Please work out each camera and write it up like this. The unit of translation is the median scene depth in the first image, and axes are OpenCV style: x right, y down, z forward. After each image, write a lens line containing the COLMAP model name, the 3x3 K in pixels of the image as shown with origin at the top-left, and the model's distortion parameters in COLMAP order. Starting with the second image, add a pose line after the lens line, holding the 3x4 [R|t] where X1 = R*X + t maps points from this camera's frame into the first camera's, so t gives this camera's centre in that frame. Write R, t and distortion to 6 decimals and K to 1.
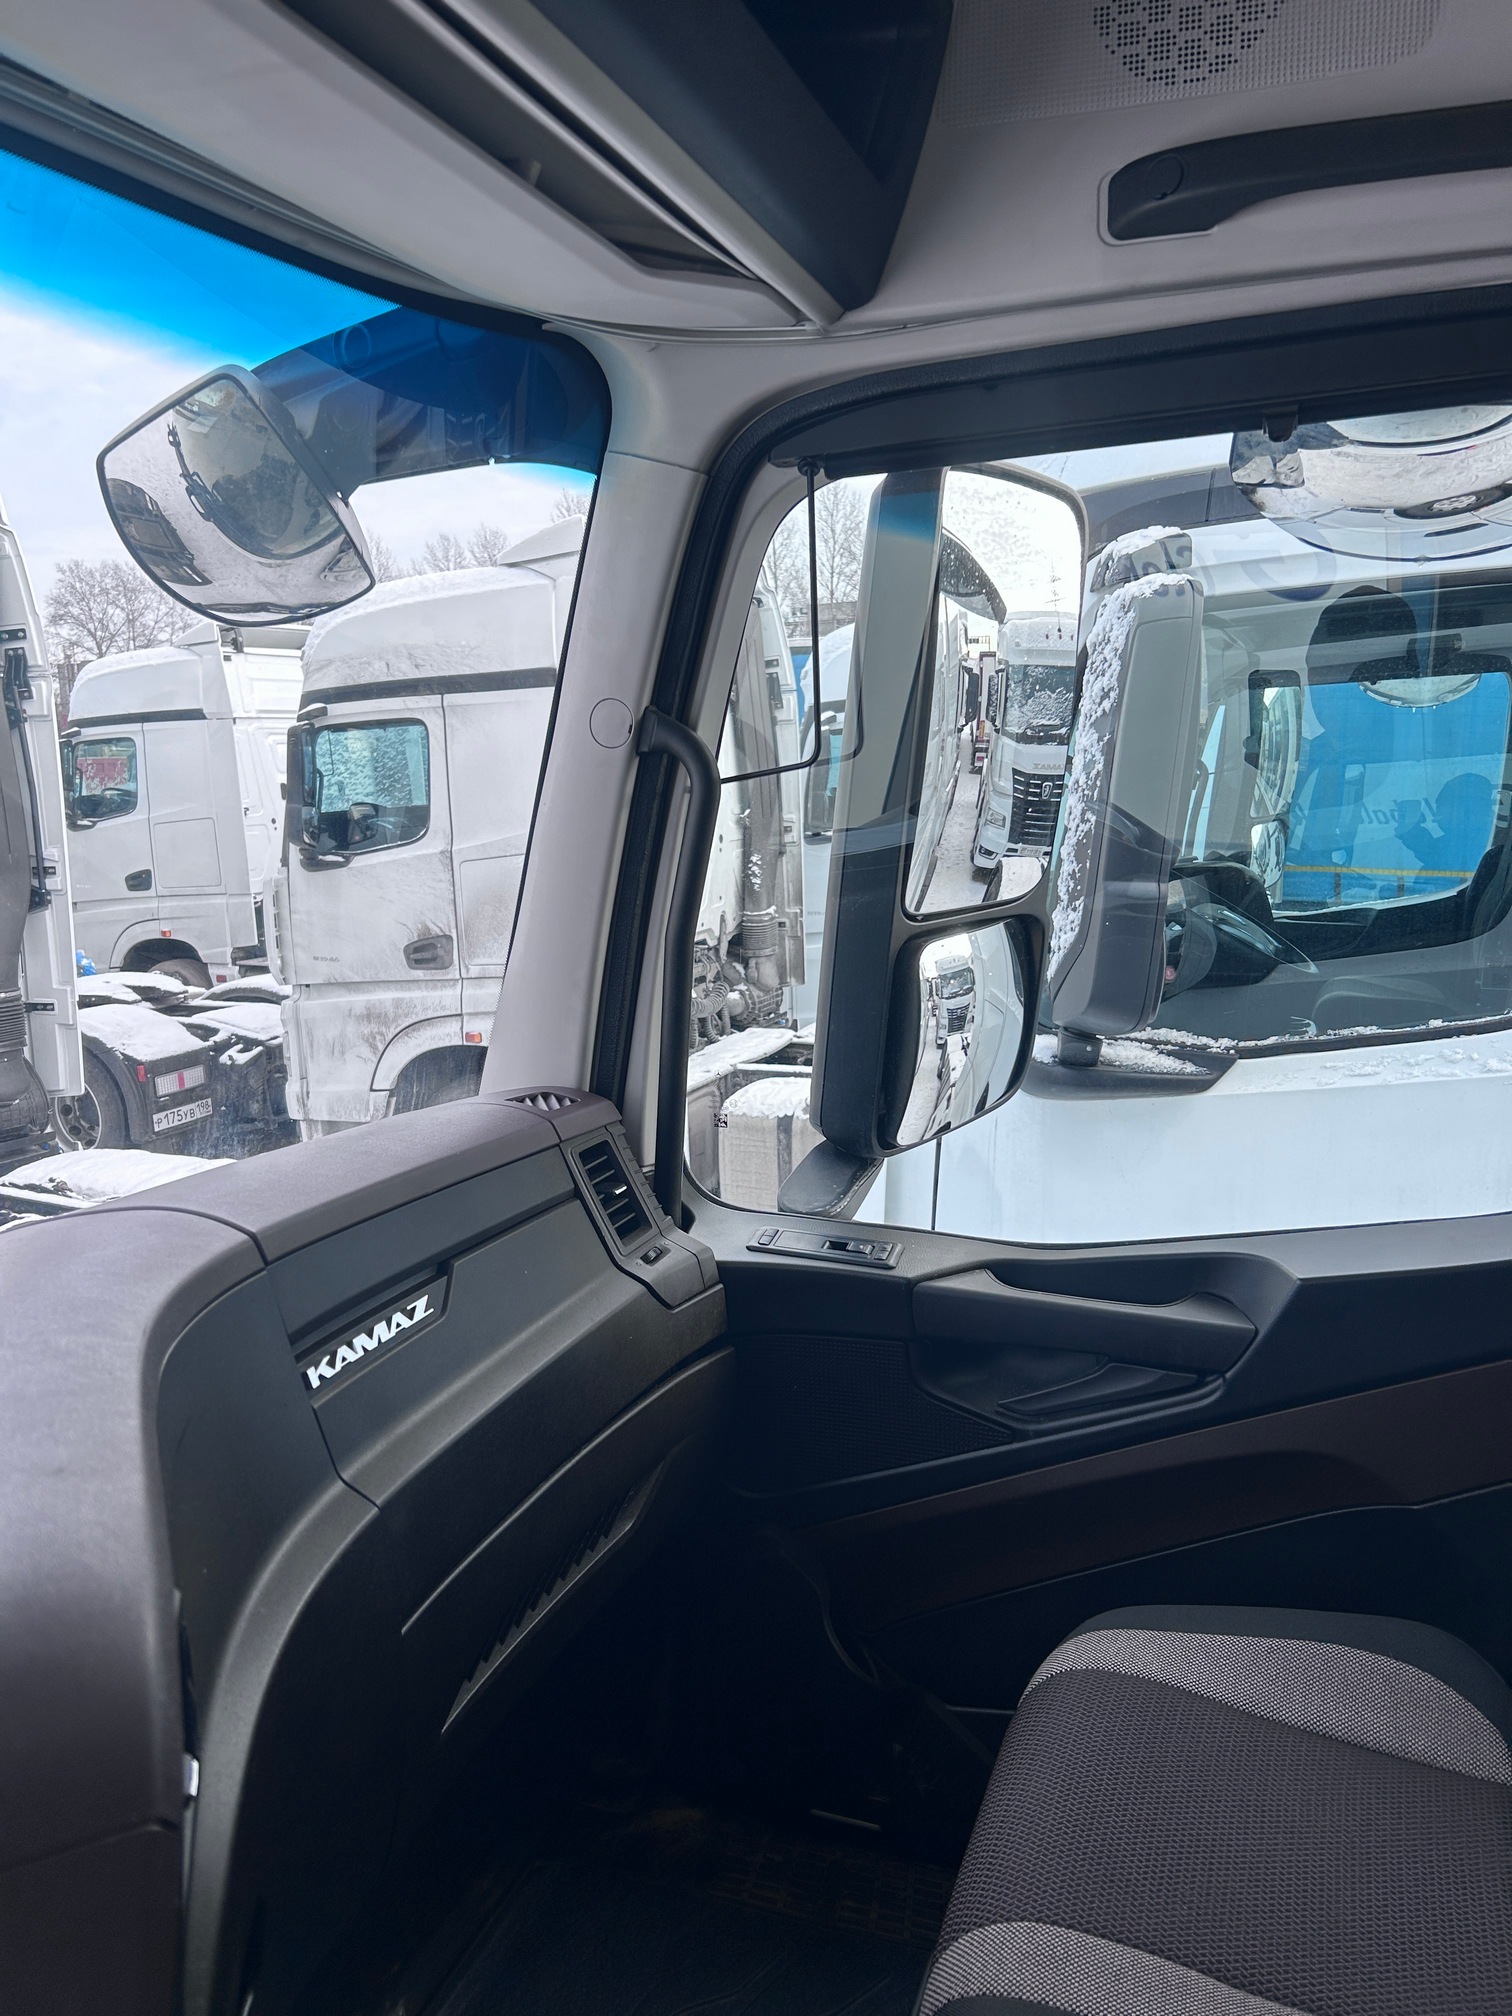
lens RADIAL K [[1527.9, 0, 717.6], [0, 1527.9, 1025.2], [0, 0, 1]] dist [0.031457, -0.057624]
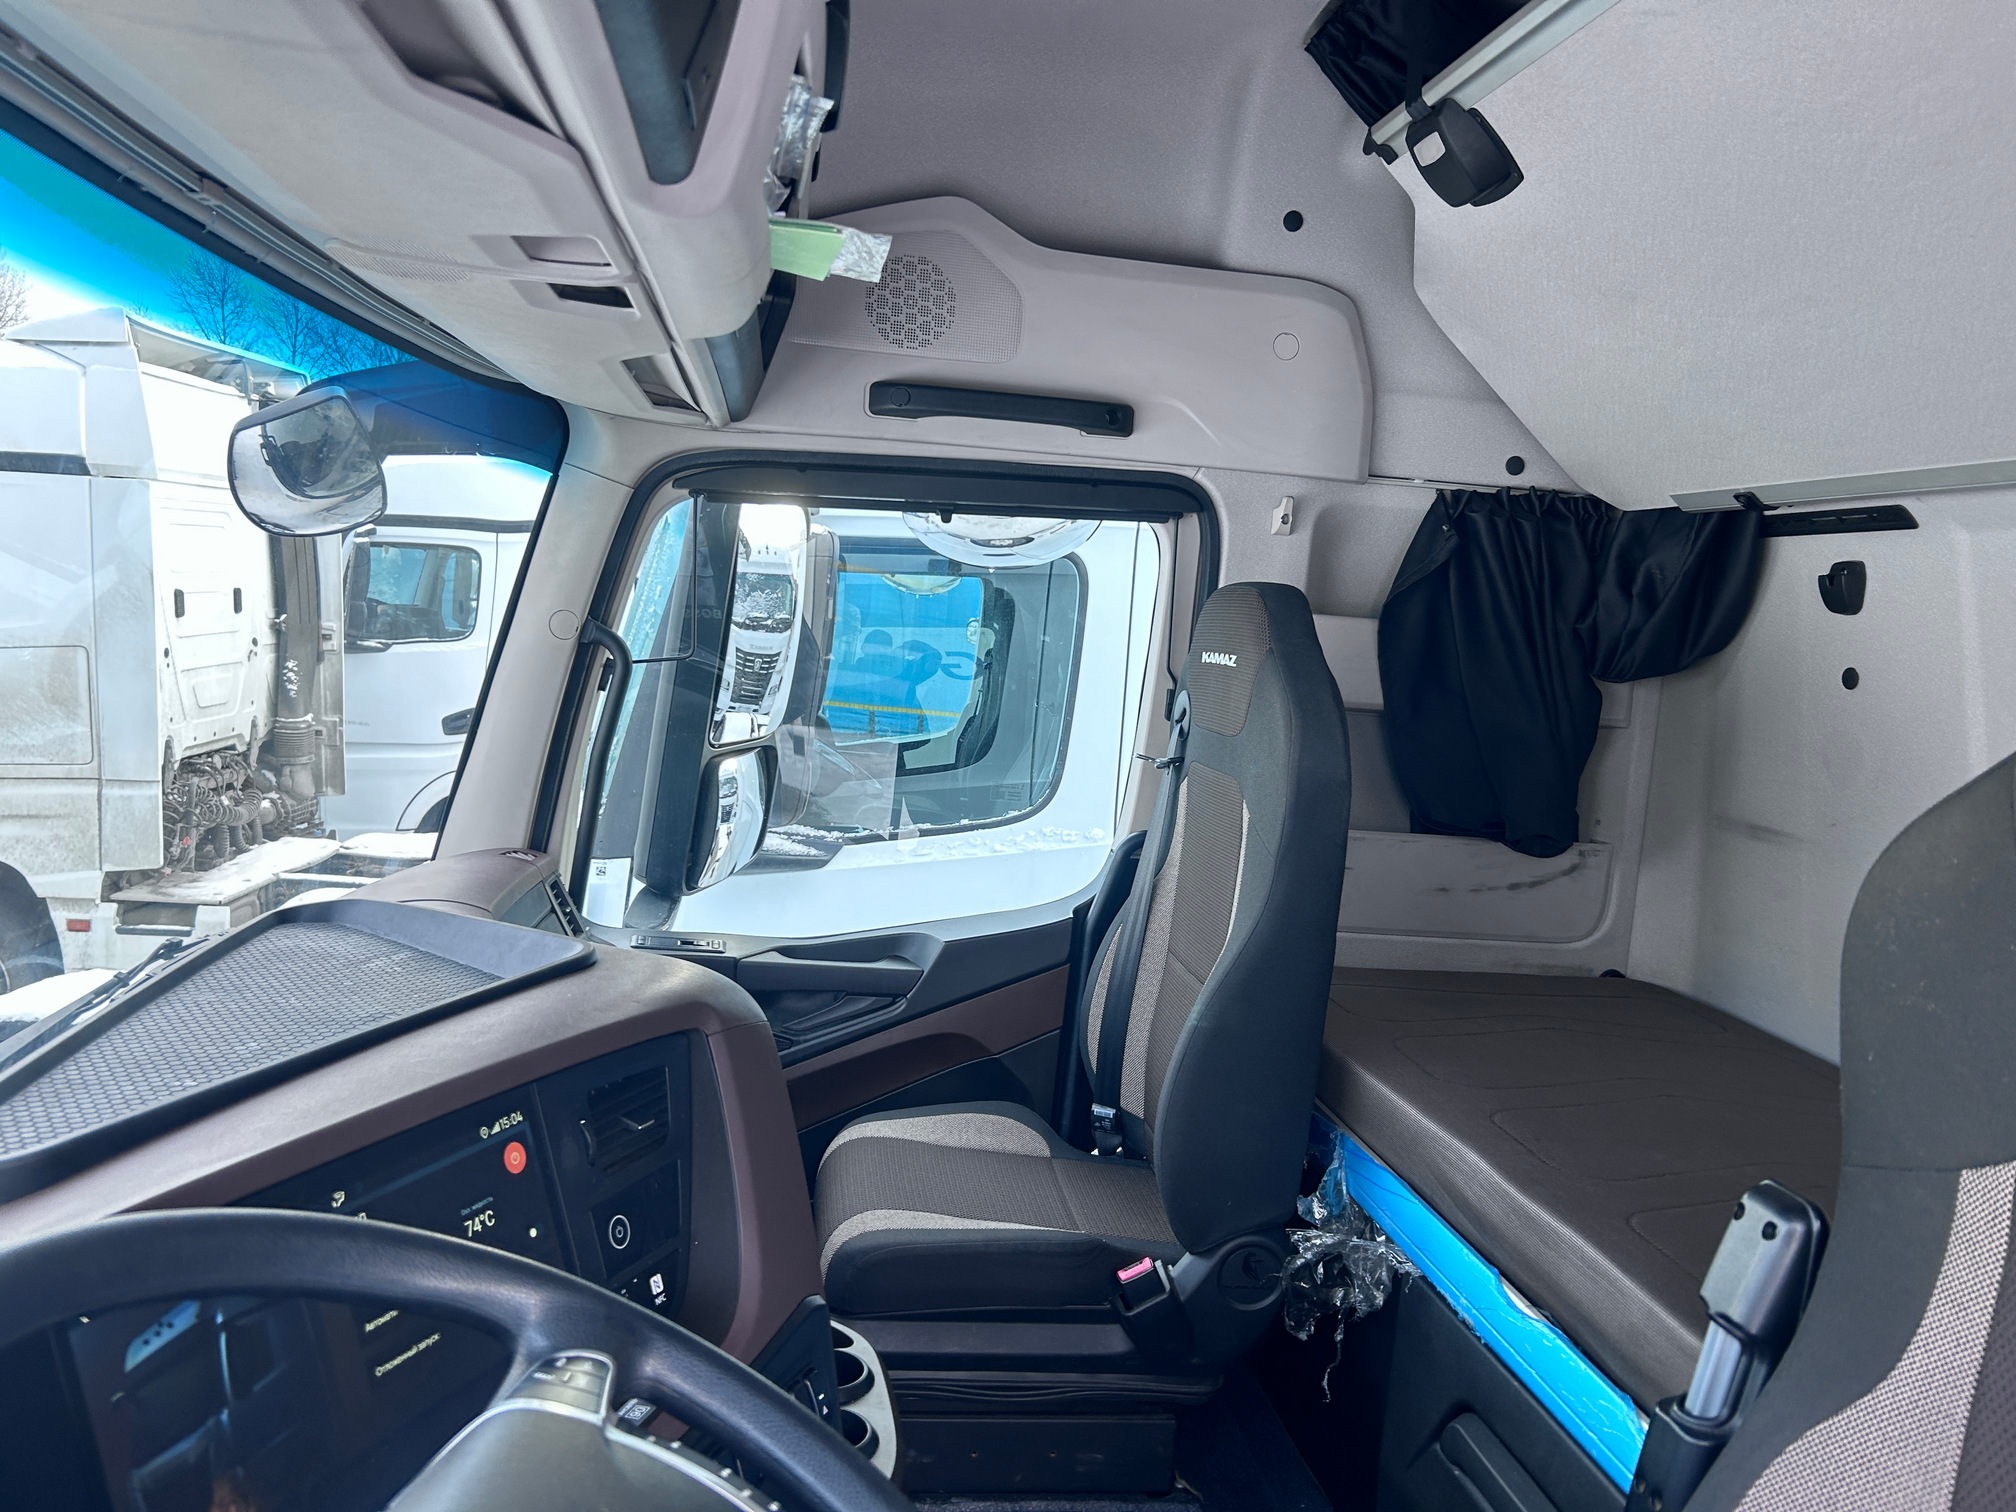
lens RADIAL K [[1527.9, 0, 1008.0], [0, 1527.9, 756.0], [0, 0, 1]] dist [0.031457, -0.057624]
pose [[0.871610, 0.029059, 0.489337, -0.240639], [-0.001628, 0.998407, -0.056391, 0.018867], [-0.490197, 0.048355, 0.870270, -0.350734]]
